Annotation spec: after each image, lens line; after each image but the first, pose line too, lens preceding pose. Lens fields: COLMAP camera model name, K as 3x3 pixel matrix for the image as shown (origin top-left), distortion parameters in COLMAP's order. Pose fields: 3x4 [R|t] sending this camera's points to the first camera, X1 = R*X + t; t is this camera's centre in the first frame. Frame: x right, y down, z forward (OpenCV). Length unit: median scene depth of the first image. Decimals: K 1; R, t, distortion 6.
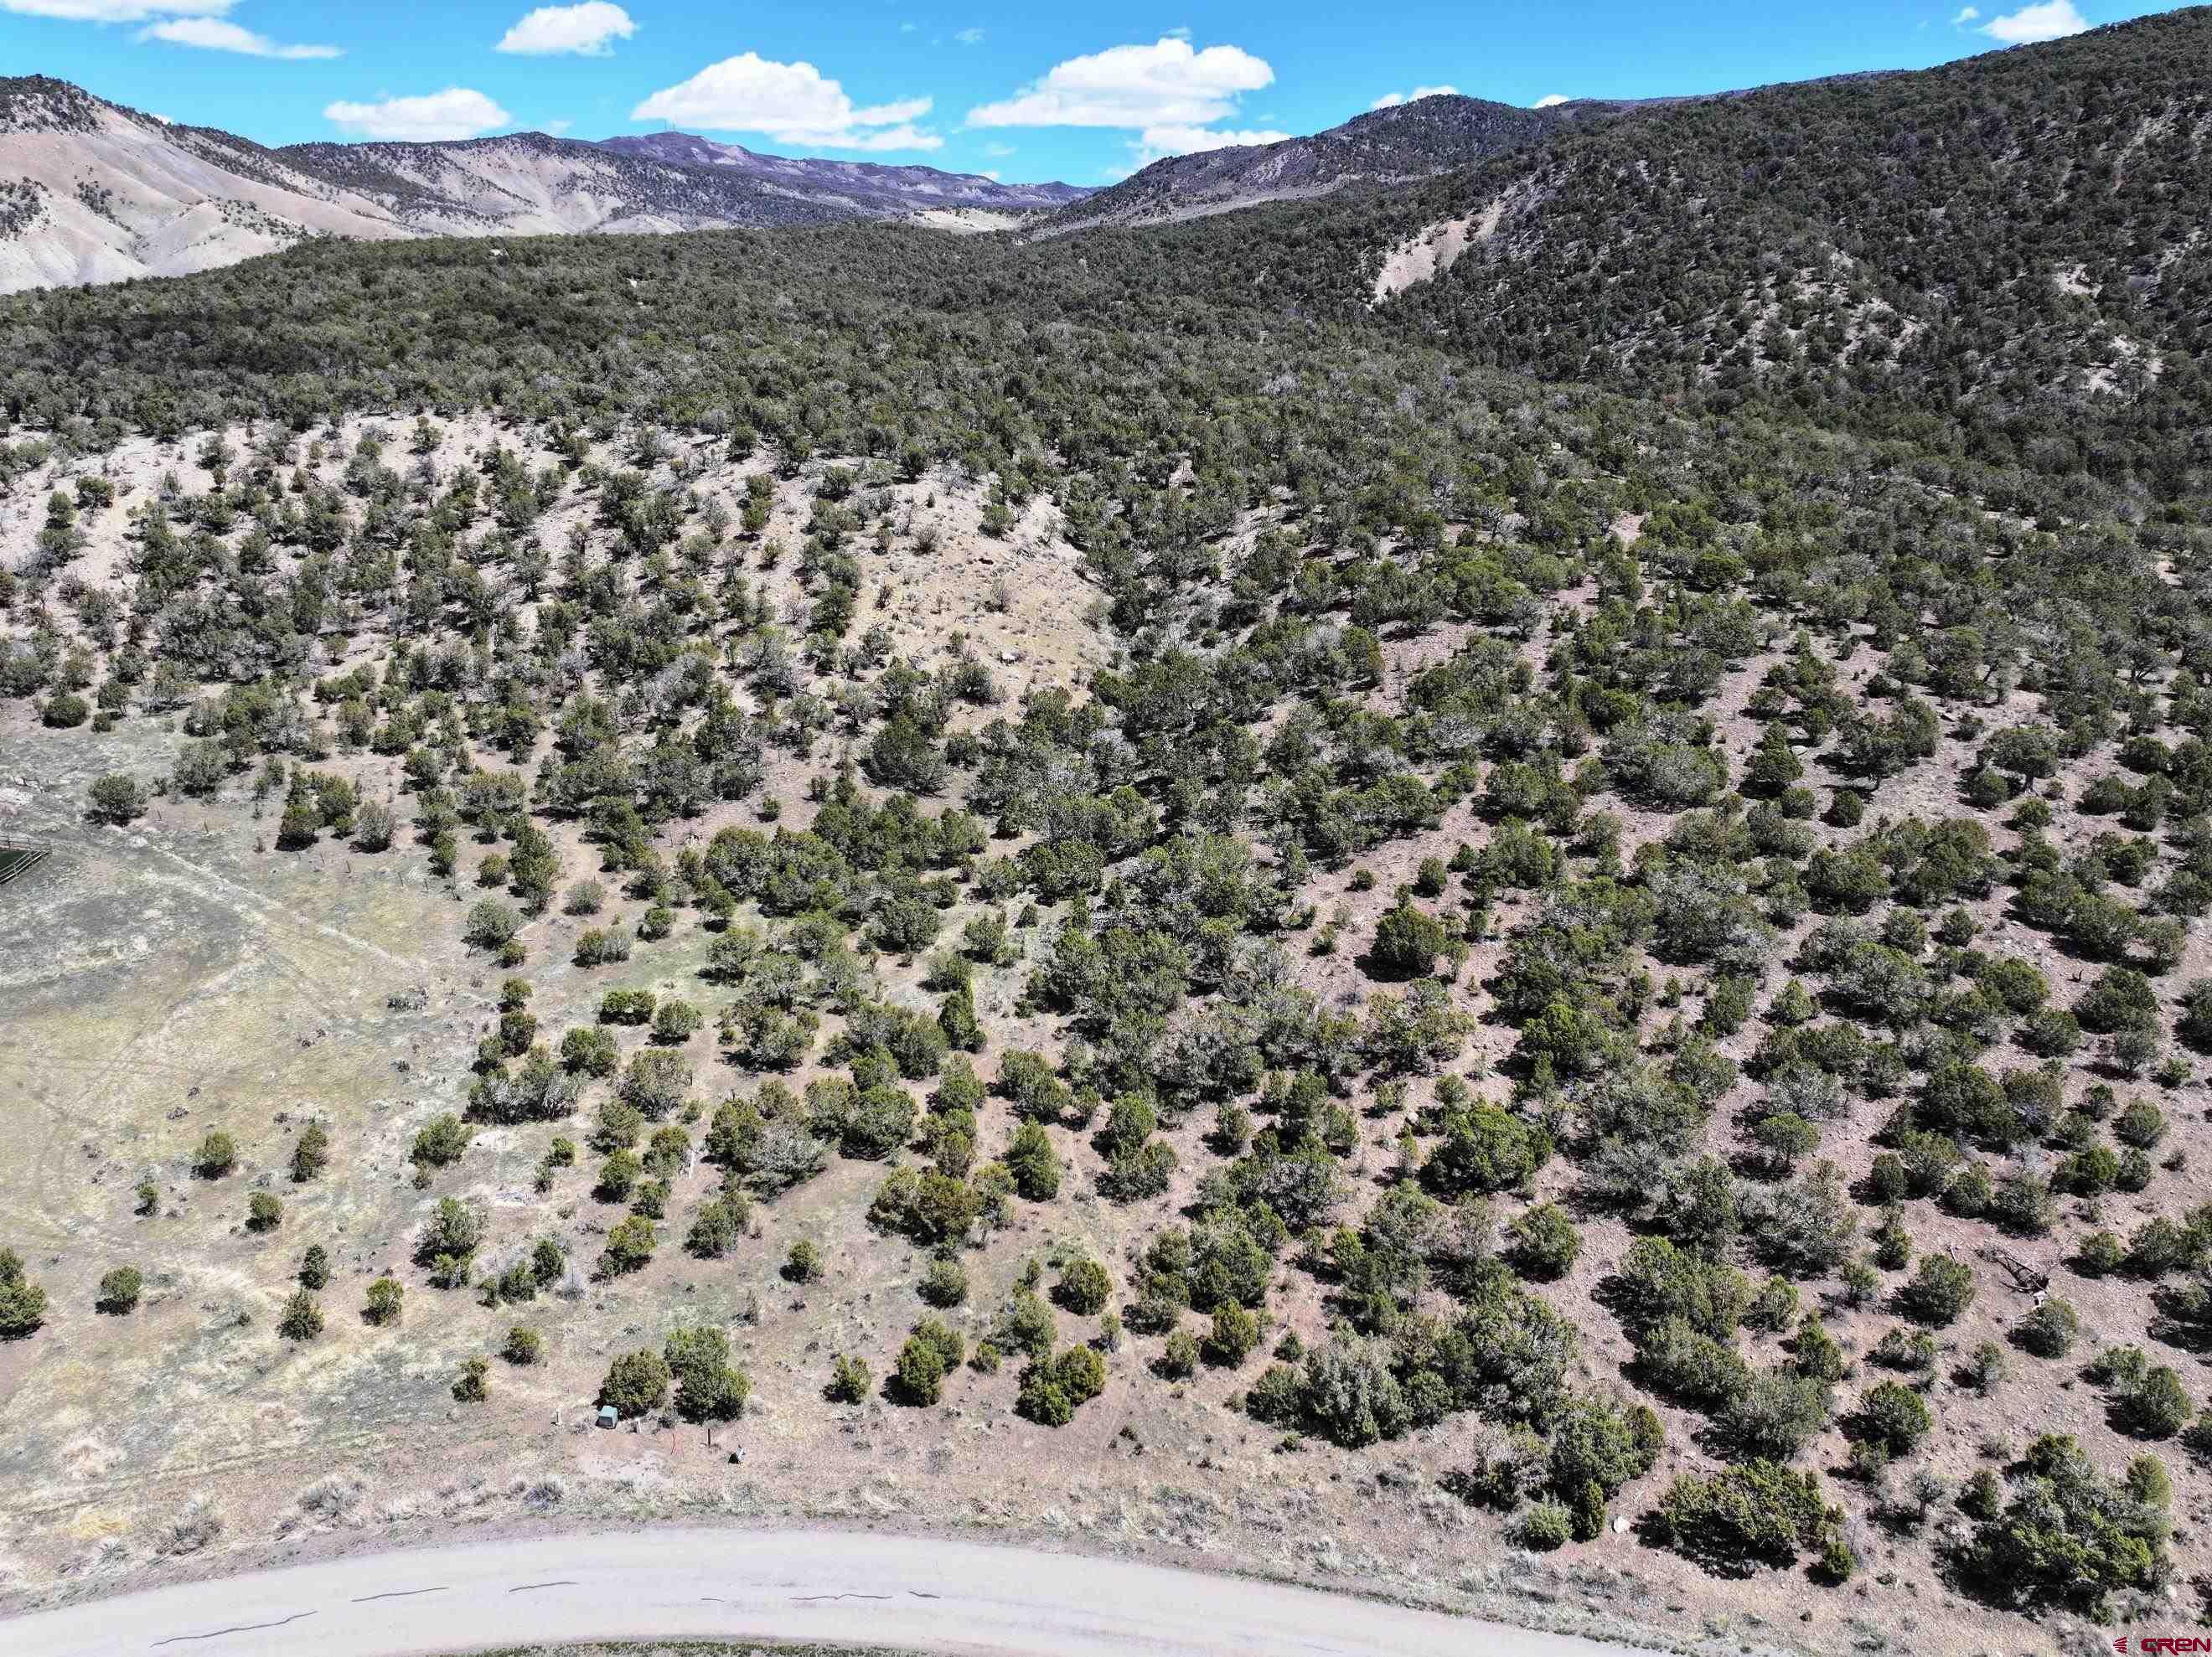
lens RADIAL K [[1549.6, 0, 1106.0], [0, 1549.6, 828.5], [0, 0, 1]] dist [-0.001413, 0.013646]
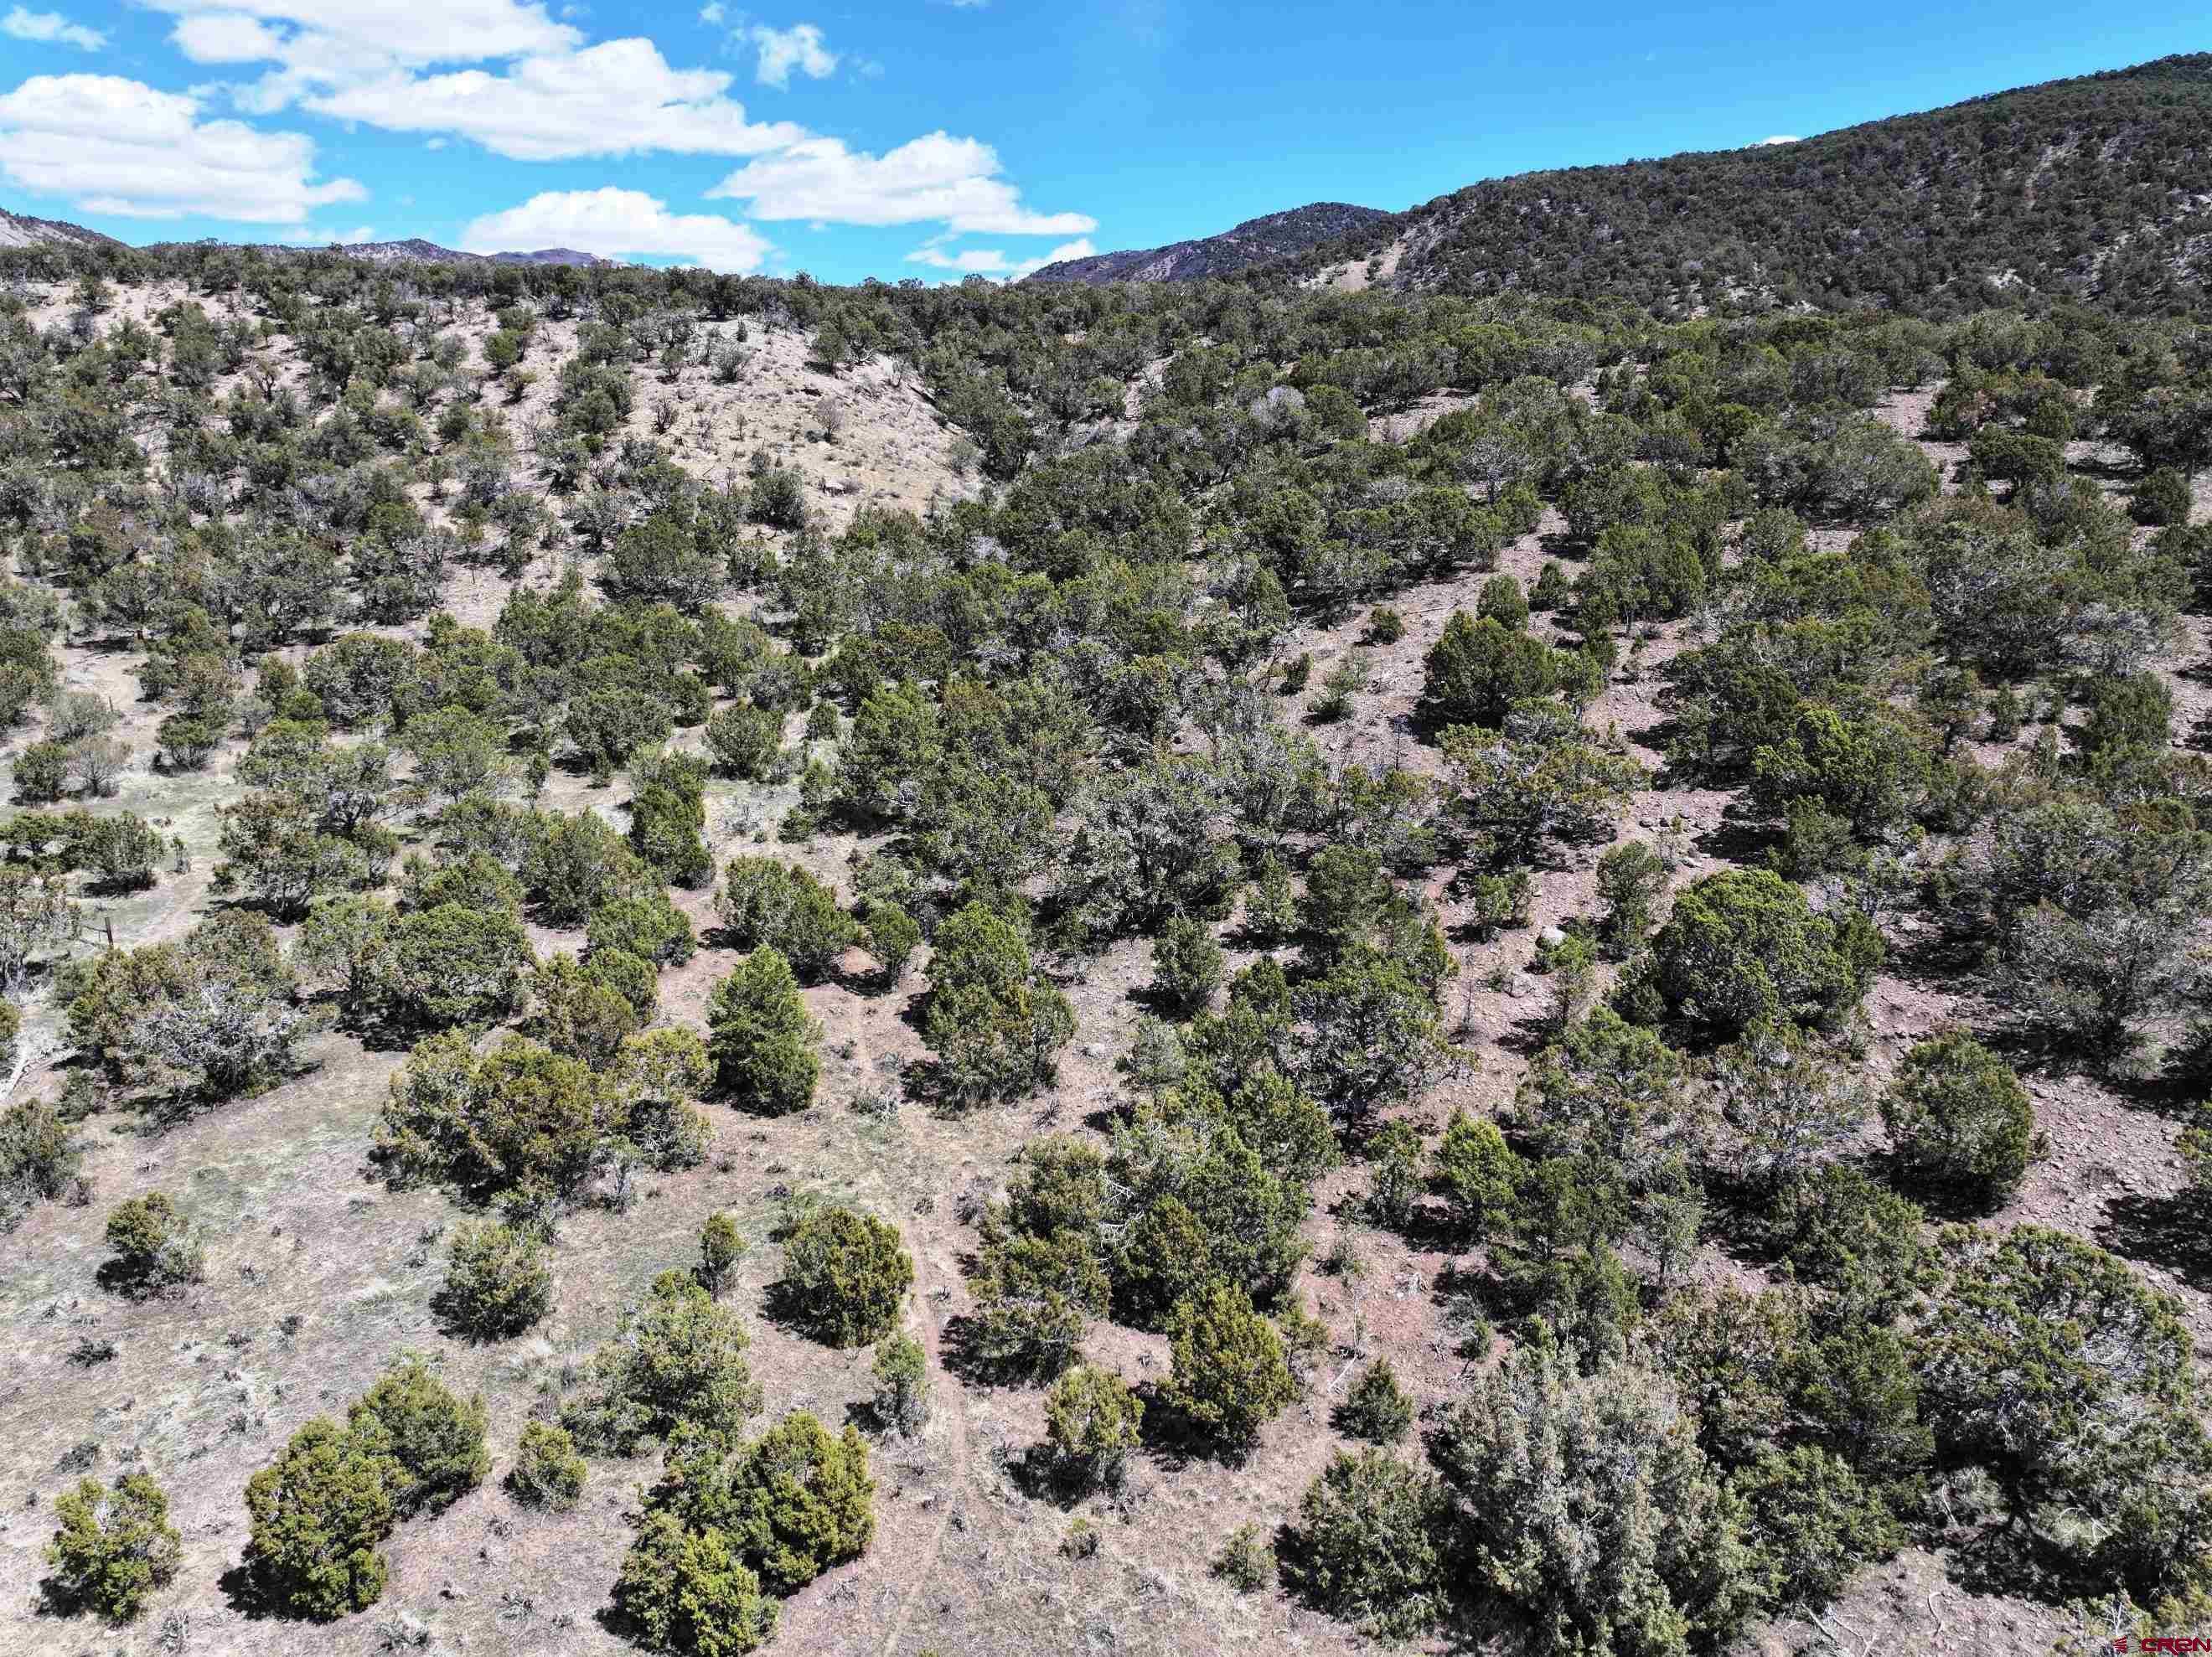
lens RADIAL K [[1556.0, 0, 1108.8], [0, 1556.0, 819.6], [0, 0, 1]] dist [0.000485, 0.009114]
pose [[0.997737, -0.015979, 0.065309, 0.027547], [0.021136, 0.996647, -0.079049, 0.197547], [-0.063827, 0.080250, 0.994729, 0.547963]]
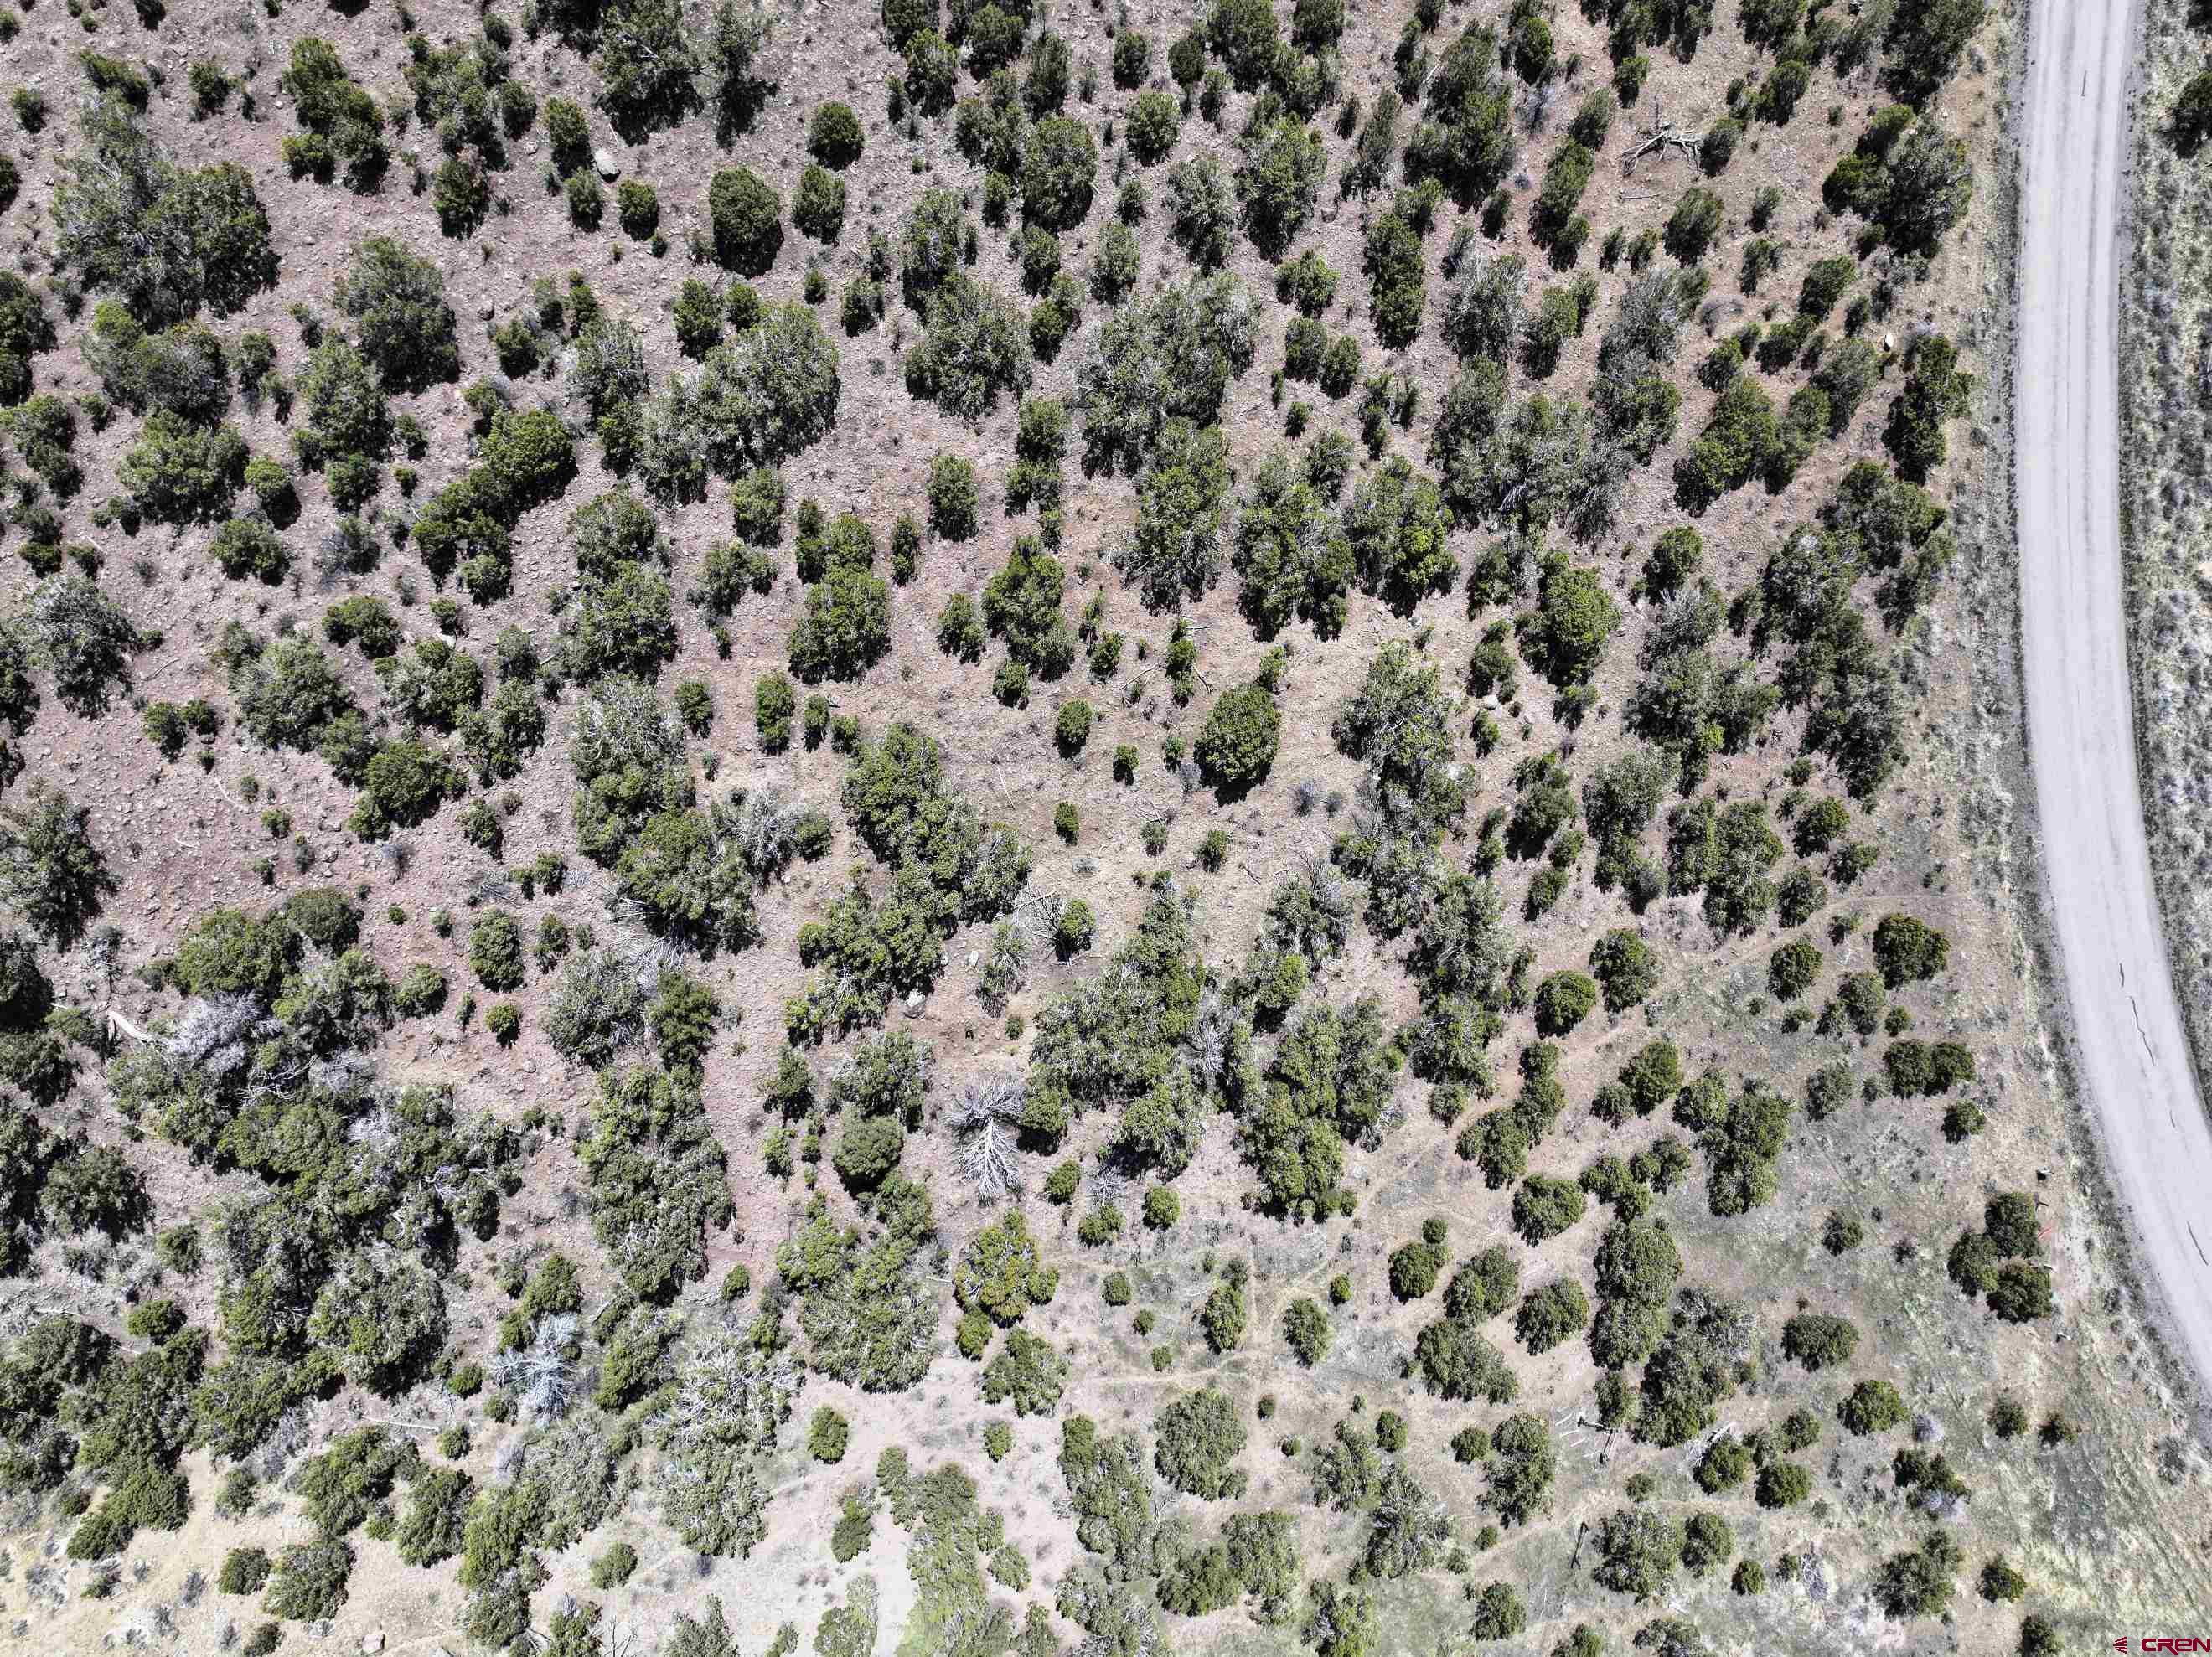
lens RADIAL K [[1549.6, 0, 1106.0], [0, 1549.6, 828.5], [0, 0, 1]] dist [-0.001413, 0.013646]
pose [[-0.293534, -0.955876, 0.011816, 0.194110], [0.304353, -0.081730, 0.949047, -0.815187], [-0.906205, 0.282173, 0.314914, 0.999215]]
